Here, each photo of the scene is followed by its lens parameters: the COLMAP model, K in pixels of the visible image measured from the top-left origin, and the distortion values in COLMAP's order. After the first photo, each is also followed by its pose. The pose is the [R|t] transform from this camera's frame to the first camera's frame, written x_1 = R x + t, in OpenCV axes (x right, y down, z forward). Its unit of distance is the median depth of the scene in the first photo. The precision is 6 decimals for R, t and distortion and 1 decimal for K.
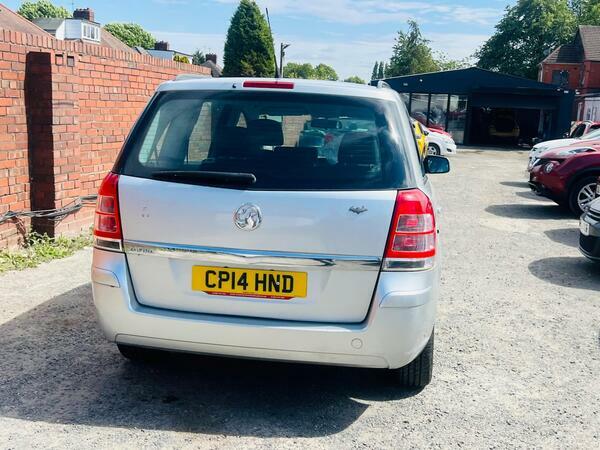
lens RADIAL K [[645.0, 0, 300.0], [0, 645.0, 225.0], [0, 0, 1]] dist [0.110938, -0.229533]
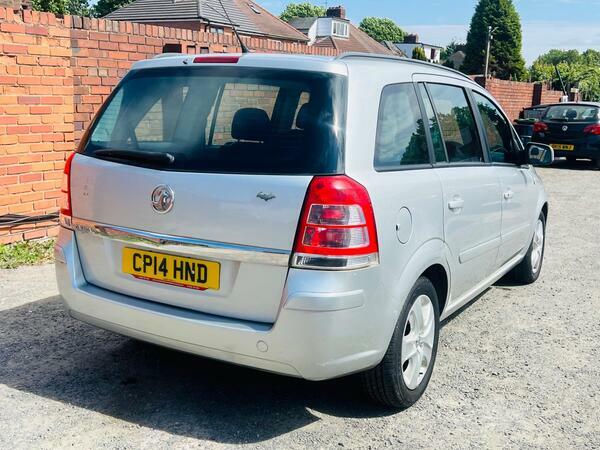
lens RADIAL K [[644.8, 0, 305.6], [0, 644.8, 219.3], [0, 0, 1]] dist [0.120170, -0.255947]
pose [[0.935582, 0.052641, -0.349164, 0.430392], [-0.051651, 0.998591, 0.012151, -0.005185], [0.349312, 0.006666, 0.936983, 0.179221]]
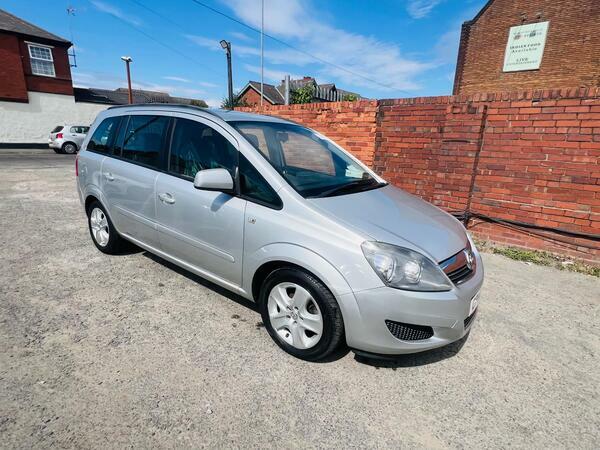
lens RADIAL K [[327.0, 0, 301.5], [0, 327.0, 223.5], [0, 0, 1]] dist [-0.001607, 0.000838]
pose [[-0.446871, 0.183133, -0.875653, 1.026434], [-0.204246, 0.932085, 0.299167, -0.379905], [0.870971, 0.312538, -0.379118, 2.399302]]
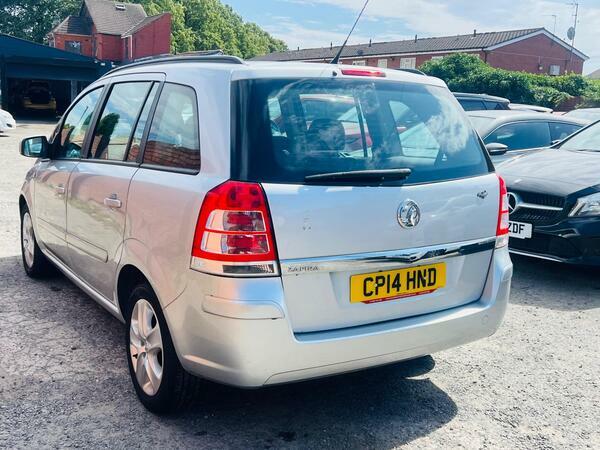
lens RADIAL K [[657.7, 0, 300.4], [0, 657.7, 212.2], [0, 0, 1]] dist [0.097119, -0.235945]
pose [[0.759794, -0.117403, 0.639476, -0.791572], [0.103712, 0.992853, 0.059055, -0.085893], [-0.641839, 0.021451, 0.766539, 0.344474]]
